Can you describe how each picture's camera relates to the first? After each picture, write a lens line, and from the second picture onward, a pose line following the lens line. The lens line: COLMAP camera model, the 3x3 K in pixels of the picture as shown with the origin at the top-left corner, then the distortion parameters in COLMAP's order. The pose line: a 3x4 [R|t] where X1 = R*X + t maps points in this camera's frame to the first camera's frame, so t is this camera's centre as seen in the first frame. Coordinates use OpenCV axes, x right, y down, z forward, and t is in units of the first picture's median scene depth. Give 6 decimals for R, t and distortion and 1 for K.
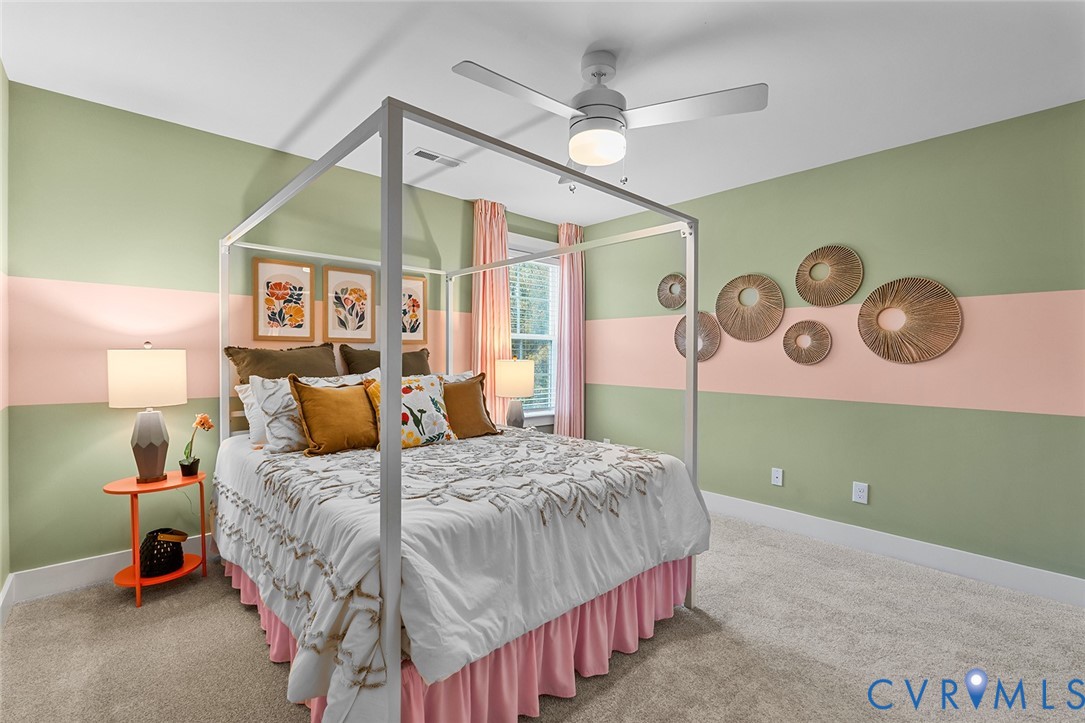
lens RADIAL K [[482.8, 0, 542.5], [0, 482.8, 360.1], [0, 0, 1]] dist [-0.007905, 0.001062]
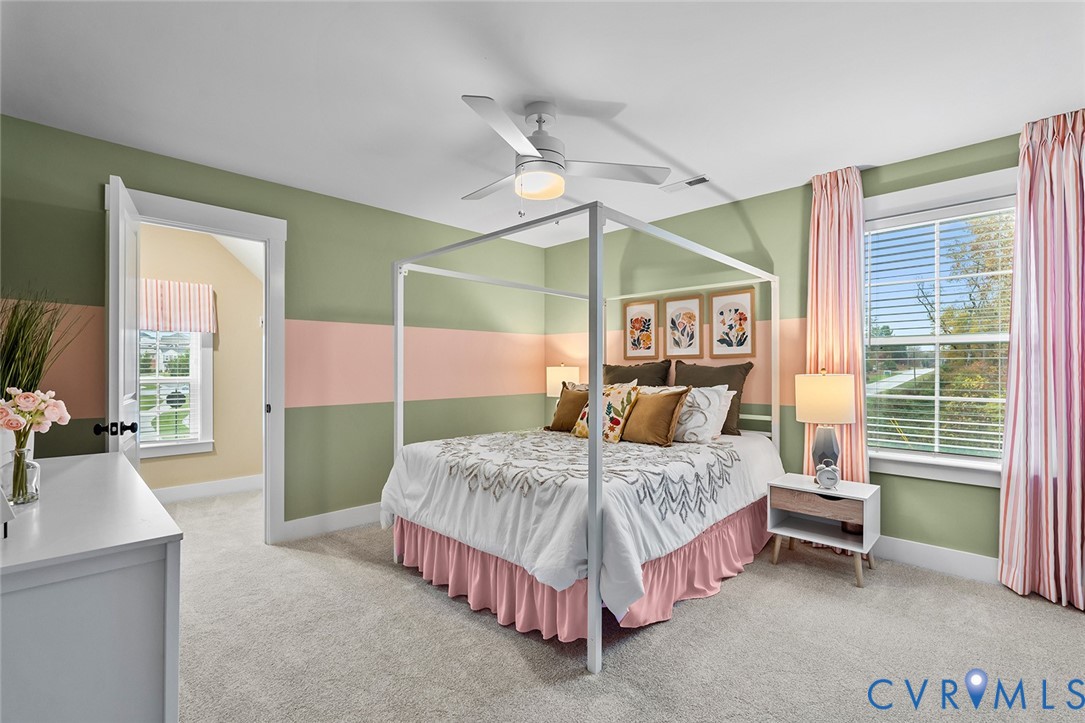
lens RADIAL K [[482.8, 0, 542.7], [0, 482.8, 368.5], [0, 0, 1]] dist [-0.007905, 0.001062]
pose [[0.050363, -0.012470, -0.998653, 0.784620], [-0.012649, 0.999834, -0.013122, 0.008062], [0.998651, 0.013292, 0.050197, 0.600651]]
